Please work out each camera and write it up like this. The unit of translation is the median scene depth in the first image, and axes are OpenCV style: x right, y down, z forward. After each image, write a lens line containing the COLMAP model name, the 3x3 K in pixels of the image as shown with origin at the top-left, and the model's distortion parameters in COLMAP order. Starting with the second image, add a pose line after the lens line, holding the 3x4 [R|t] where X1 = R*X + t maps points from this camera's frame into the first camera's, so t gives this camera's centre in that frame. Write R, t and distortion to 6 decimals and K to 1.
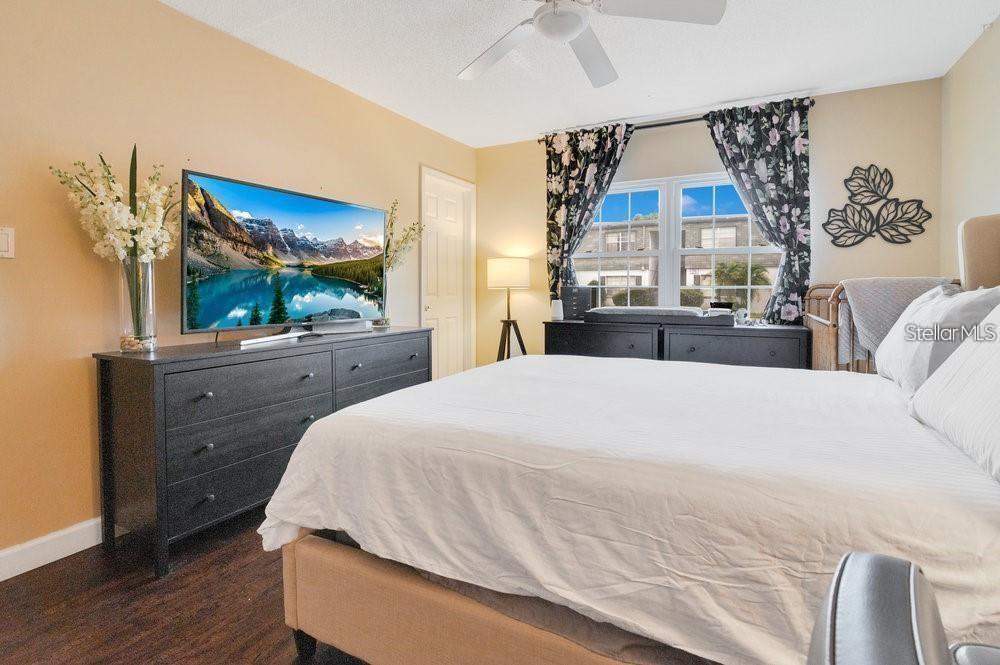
lens RADIAL K [[472.3, 0, 495.4], [0, 472.3, 297.0], [0, 0, 1]] dist [-0.020093, -0.000588]
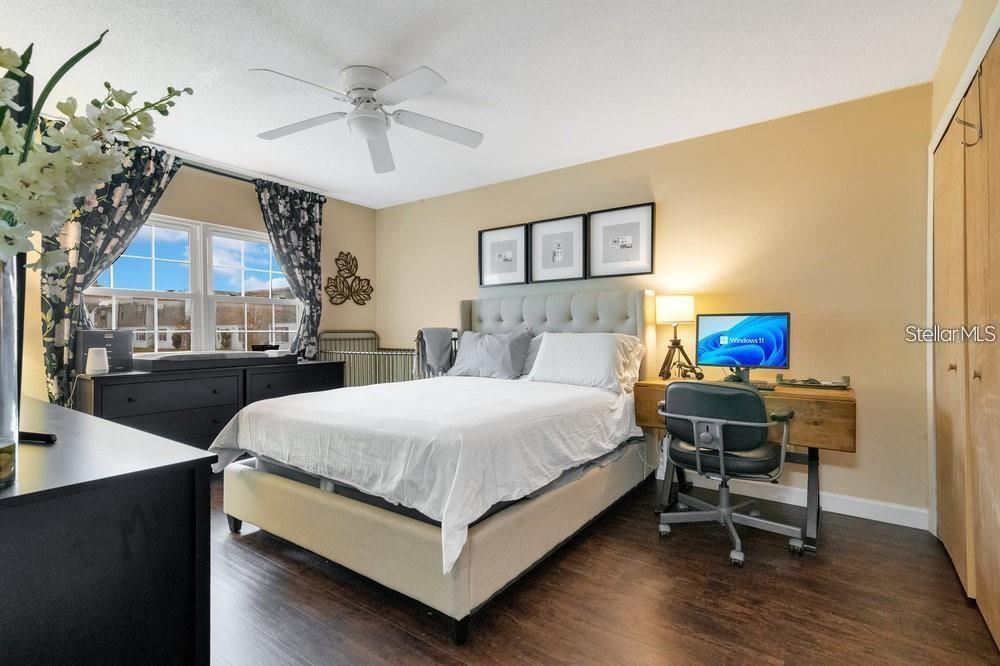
lens RADIAL K [[471.0, 0, 500.0], [0, 471.0, 333.0], [0, 0, 1]] dist [-0.017470, -0.000018]
pose [[0.128764, 0.001078, 0.991675, -0.632038], [0.018634, 0.999820, -0.003507, -0.003127], [-0.991500, 0.018930, 0.128721, 0.292655]]
